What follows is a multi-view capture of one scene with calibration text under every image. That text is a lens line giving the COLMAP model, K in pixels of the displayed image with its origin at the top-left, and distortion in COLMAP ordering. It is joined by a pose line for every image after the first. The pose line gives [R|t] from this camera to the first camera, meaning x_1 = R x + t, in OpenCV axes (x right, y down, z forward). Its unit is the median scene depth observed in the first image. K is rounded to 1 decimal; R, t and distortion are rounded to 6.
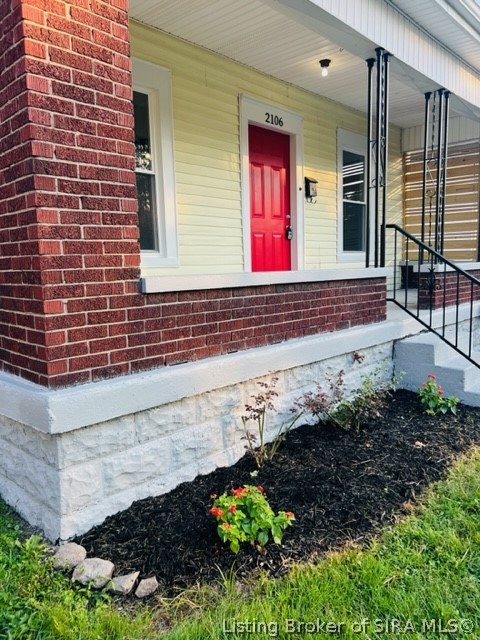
lens RADIAL K [[485.1, 0, 241.7], [0, 485.1, 319.7], [0, 0, 1]] dist [0.034779, -0.023422]
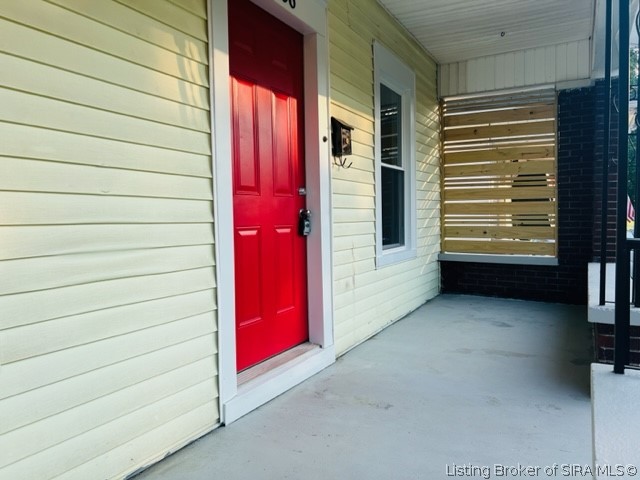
lens RADIAL K [[485.1, 0, 318.8], [0, 485.1, 247.0], [0, 0, 1]] dist [0.034779, -0.023422]
pose [[0.966809, -0.007602, 0.255387, -0.022758], [0.023498, 0.997967, -0.059250, -0.154037], [-0.254417, 0.063284, 0.965022, 0.633420]]
